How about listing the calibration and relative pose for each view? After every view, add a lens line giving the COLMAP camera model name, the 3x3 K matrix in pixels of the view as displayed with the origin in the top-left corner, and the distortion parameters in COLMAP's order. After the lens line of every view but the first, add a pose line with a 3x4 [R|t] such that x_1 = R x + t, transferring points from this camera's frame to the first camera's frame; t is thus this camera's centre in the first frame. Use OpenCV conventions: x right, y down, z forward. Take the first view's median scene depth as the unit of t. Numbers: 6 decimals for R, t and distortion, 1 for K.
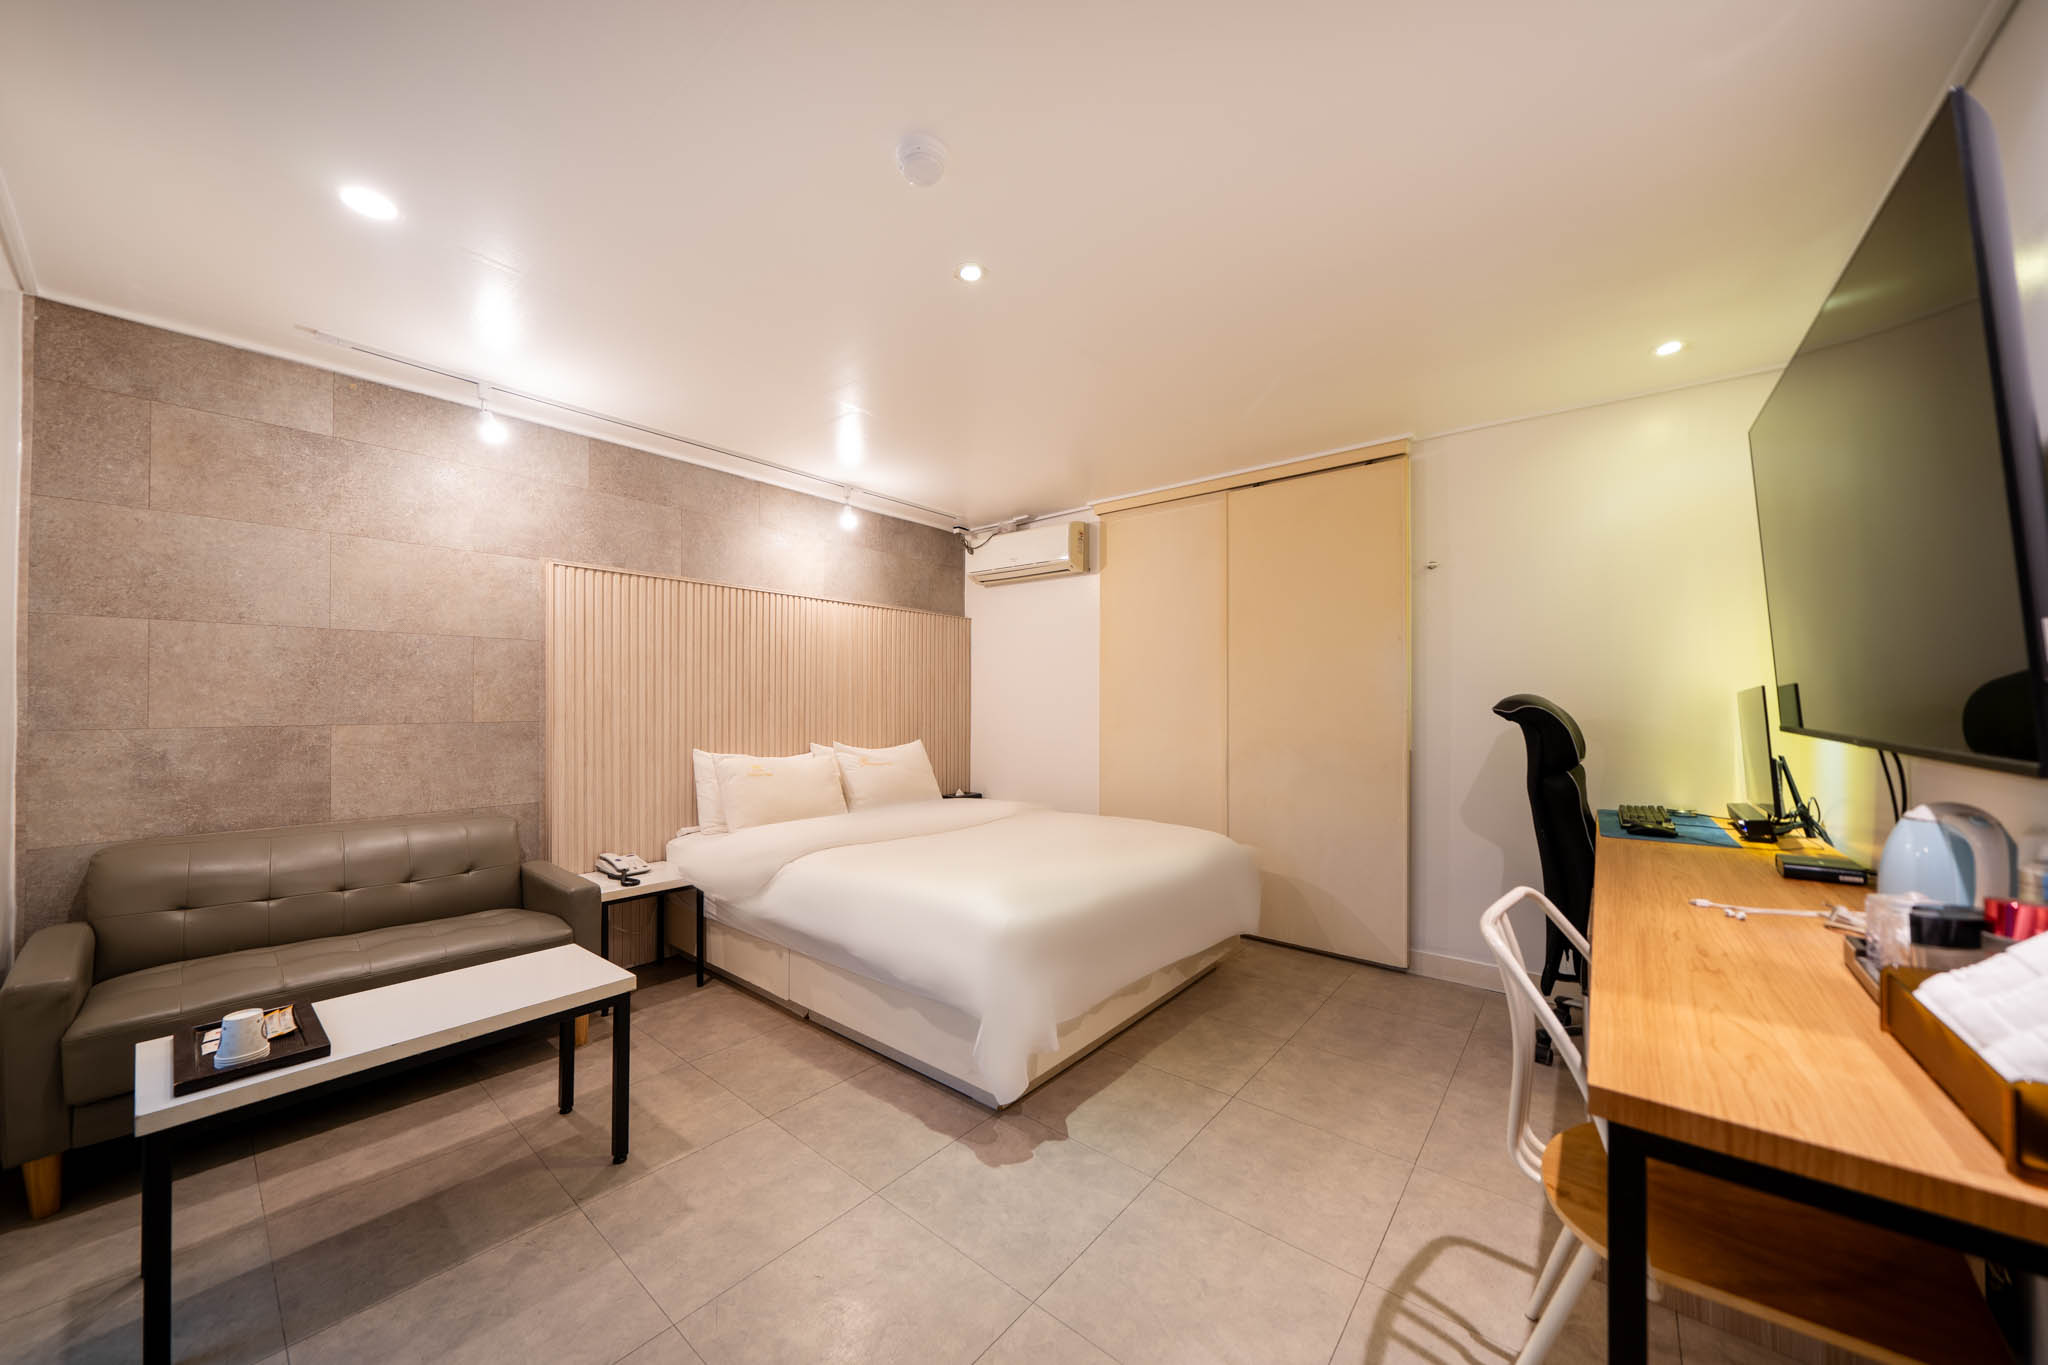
lens RADIAL K [[719.8, 0, 1028.2], [0, 719.8, 690.9], [0, 0, 1]] dist [0.000078, -0.000568]
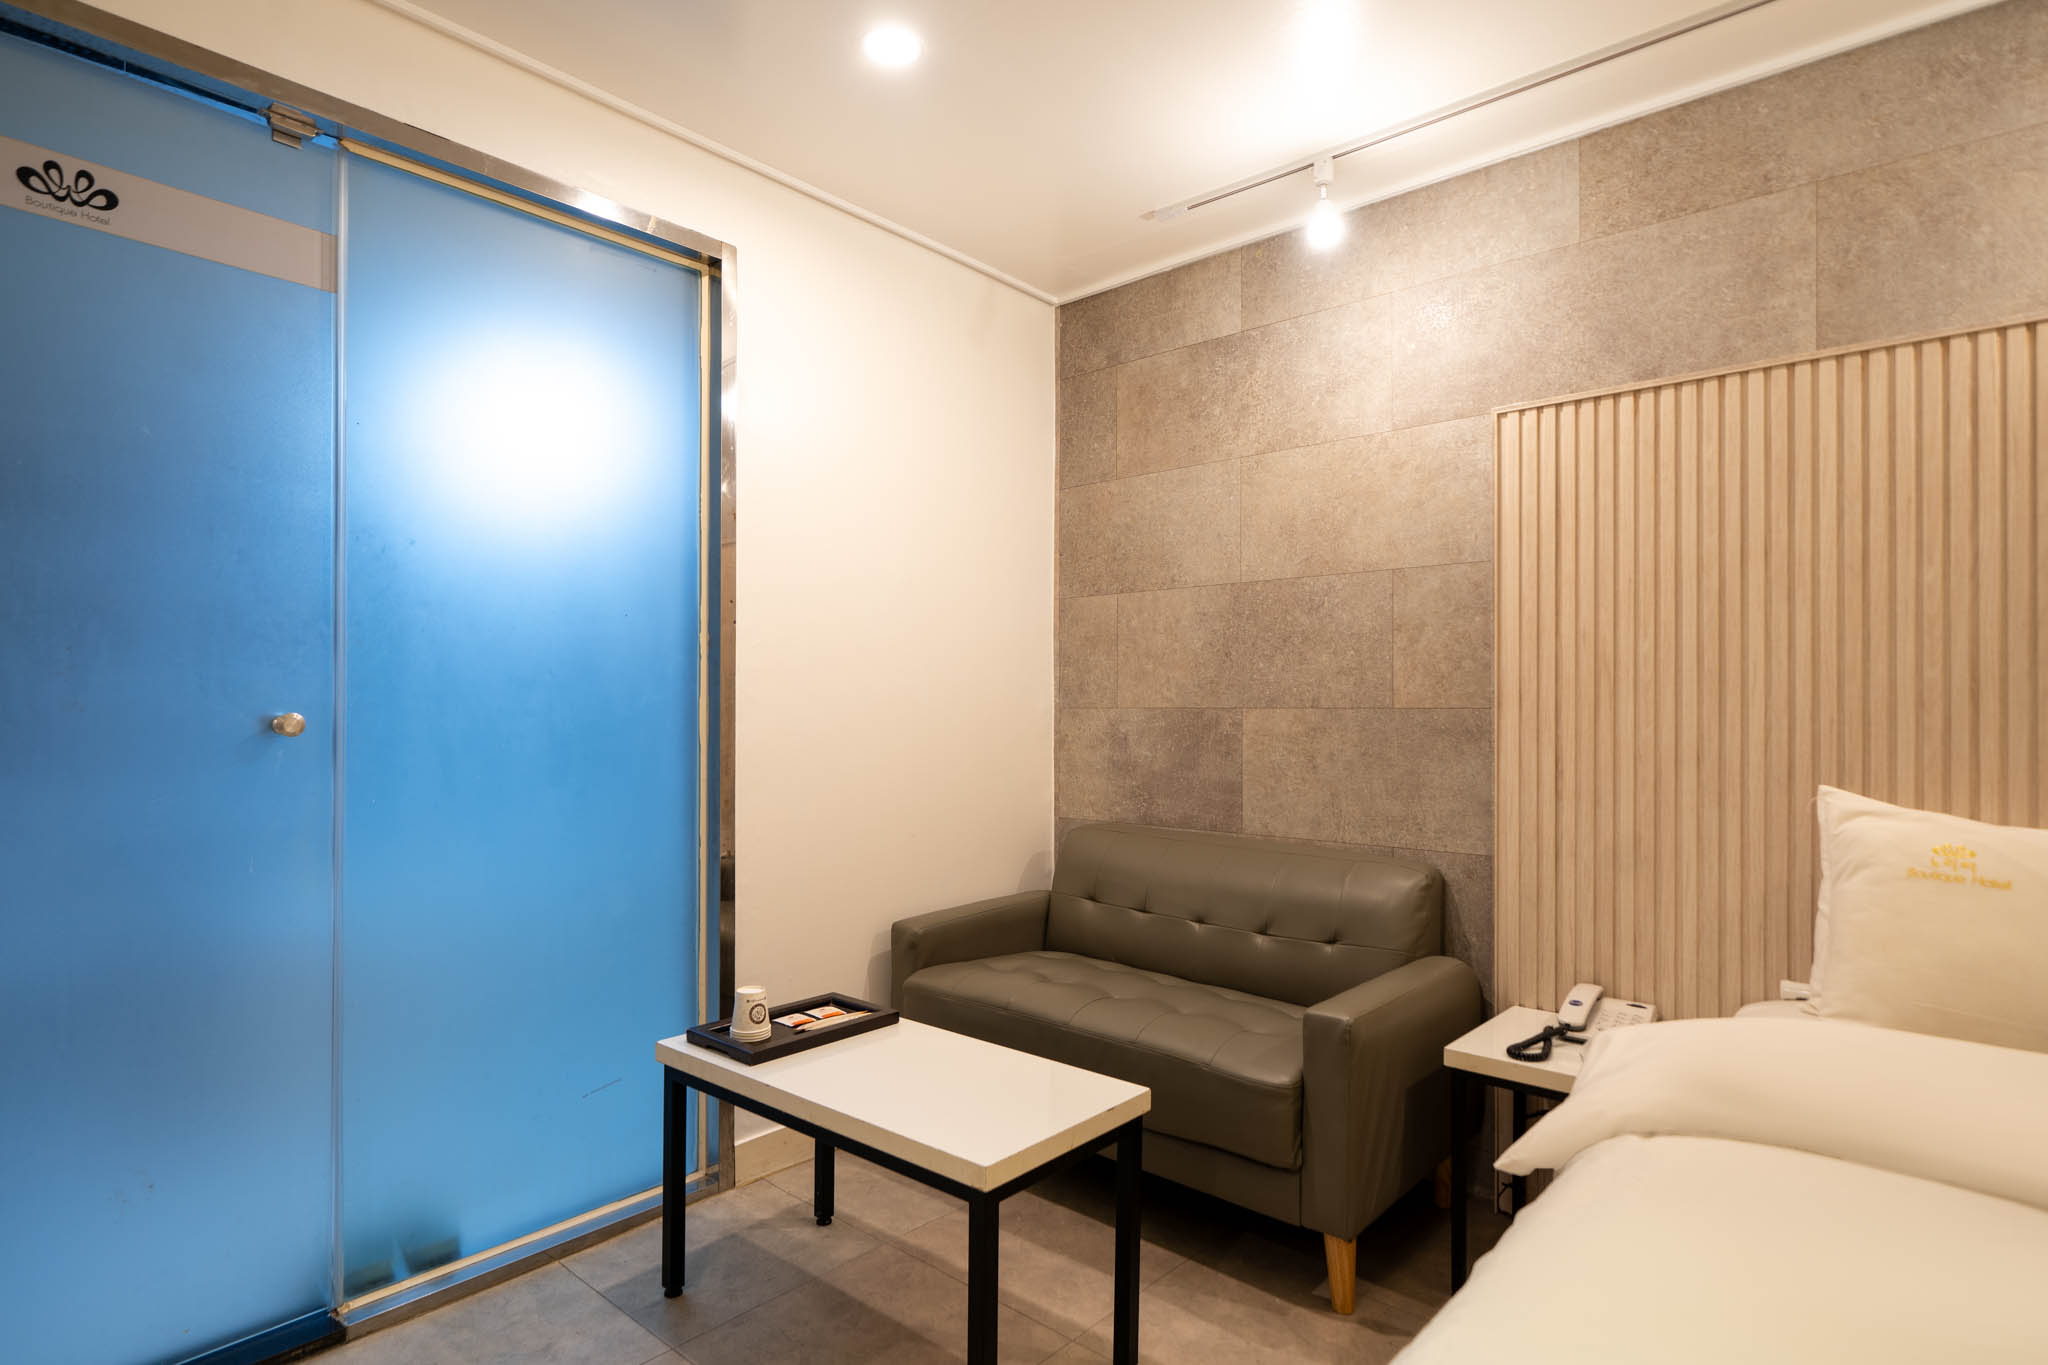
lens RADIAL K [[1067.8, 0, 1018.5], [0, 1067.8, 708.5], [0, 0, 1]] dist [0.003008, 0.001175]
pose [[-0.044282, -0.008810, -0.998980, 0.174148], [0.007707, 0.999928, -0.009160, 0.055841], [0.998989, -0.008105, -0.044211, 0.799467]]
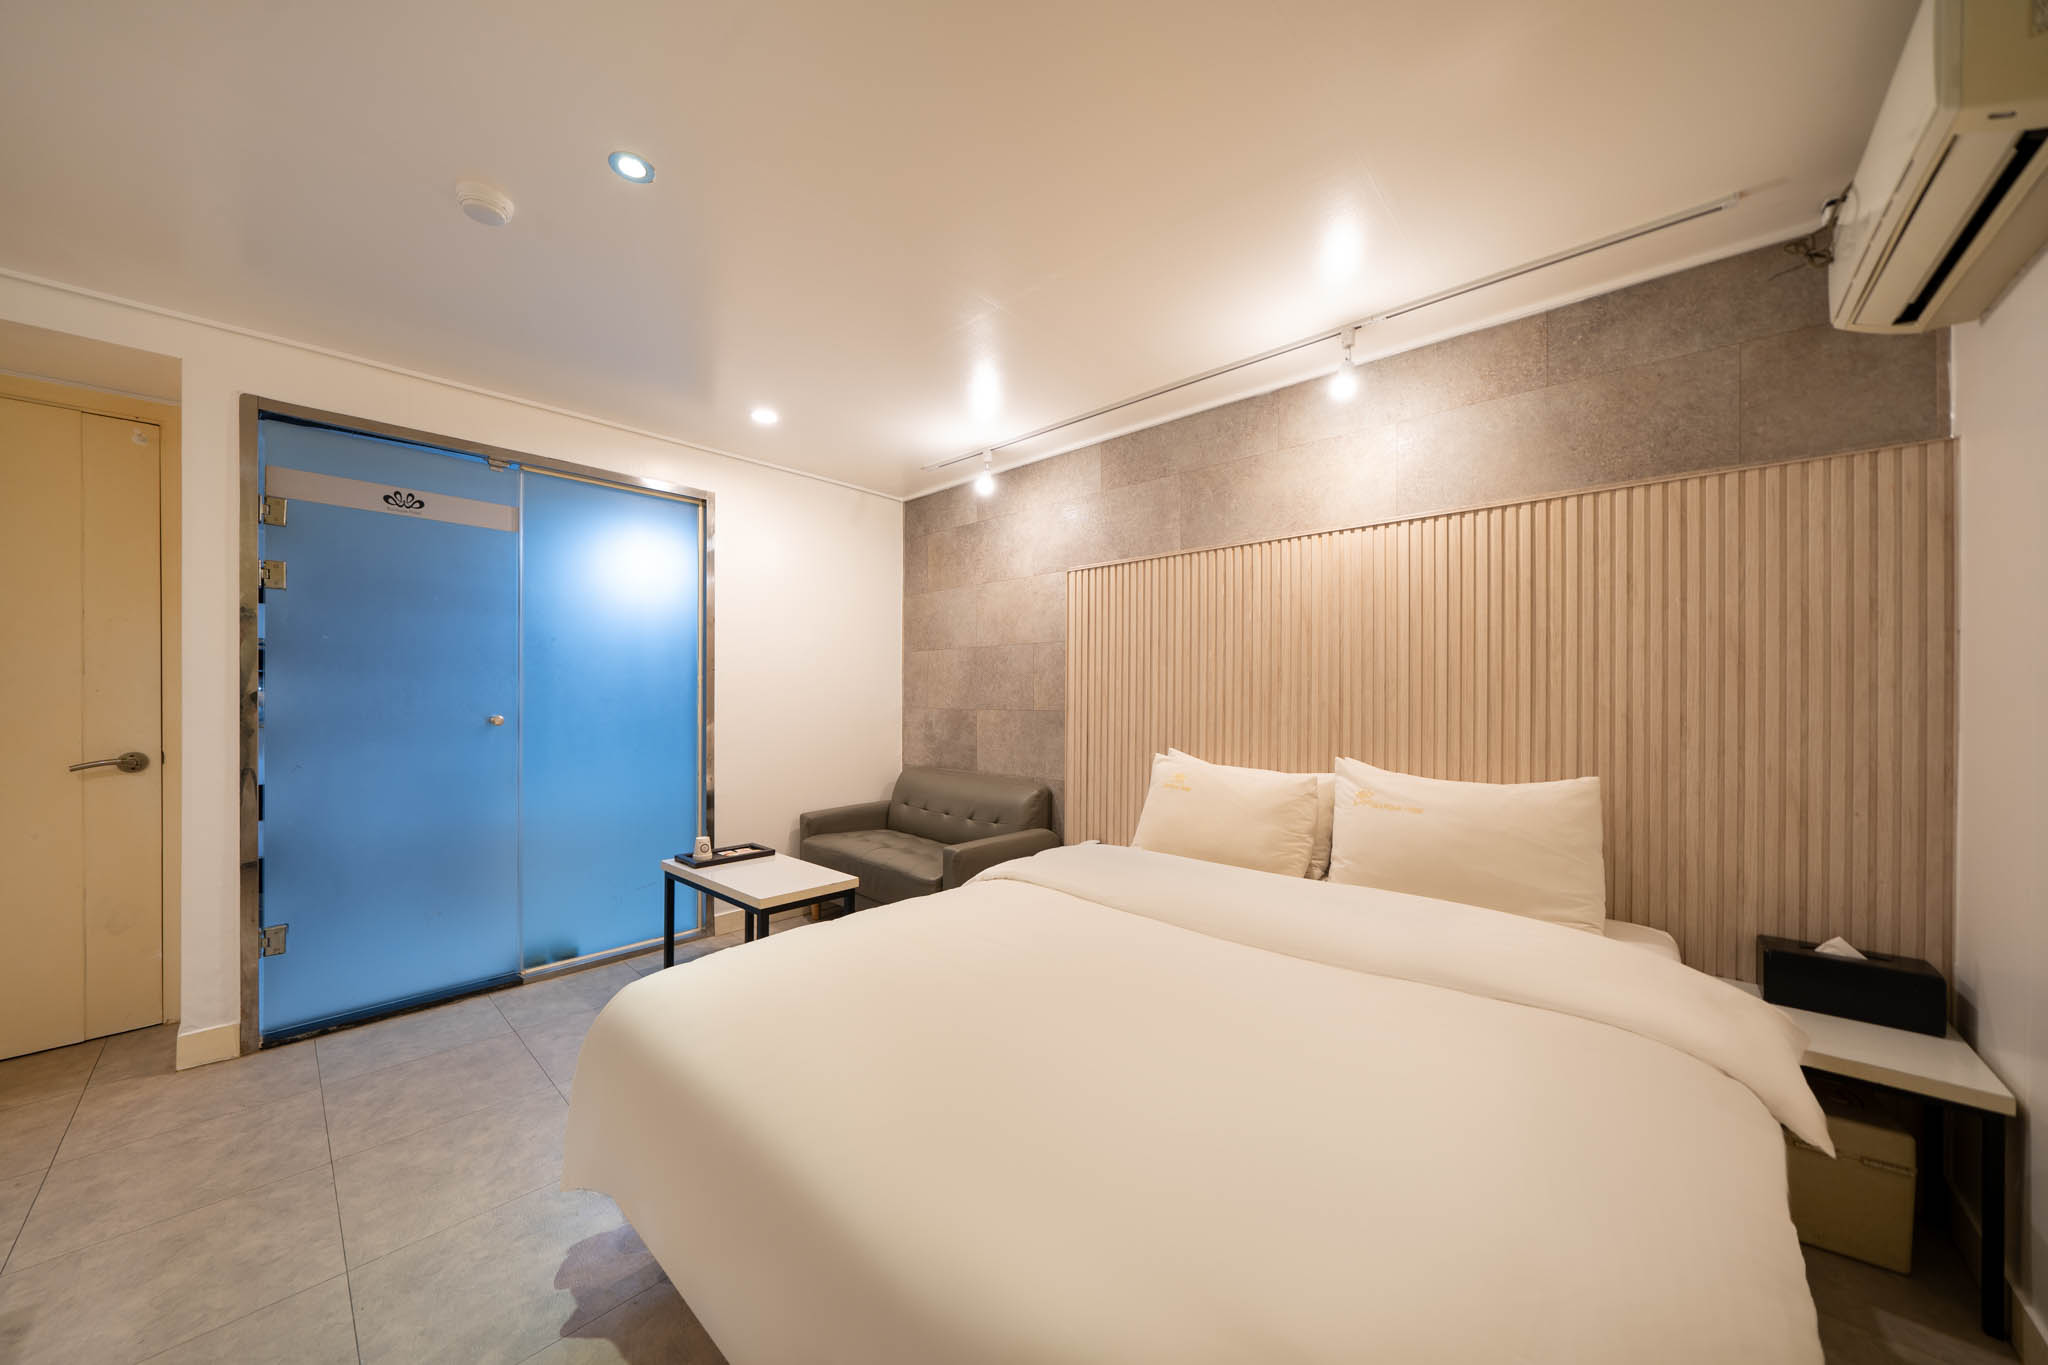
lens RADIAL K [[719.8, 0, 1026.7], [0, 719.8, 701.4], [0, 0, 1]] dist [0.000078, -0.000568]
pose [[-0.073355, -0.002386, -0.997303, 0.554290], [0.007858, 0.999965, -0.002970, 0.035502], [0.997275, -0.008054, -0.073334, 1.200684]]
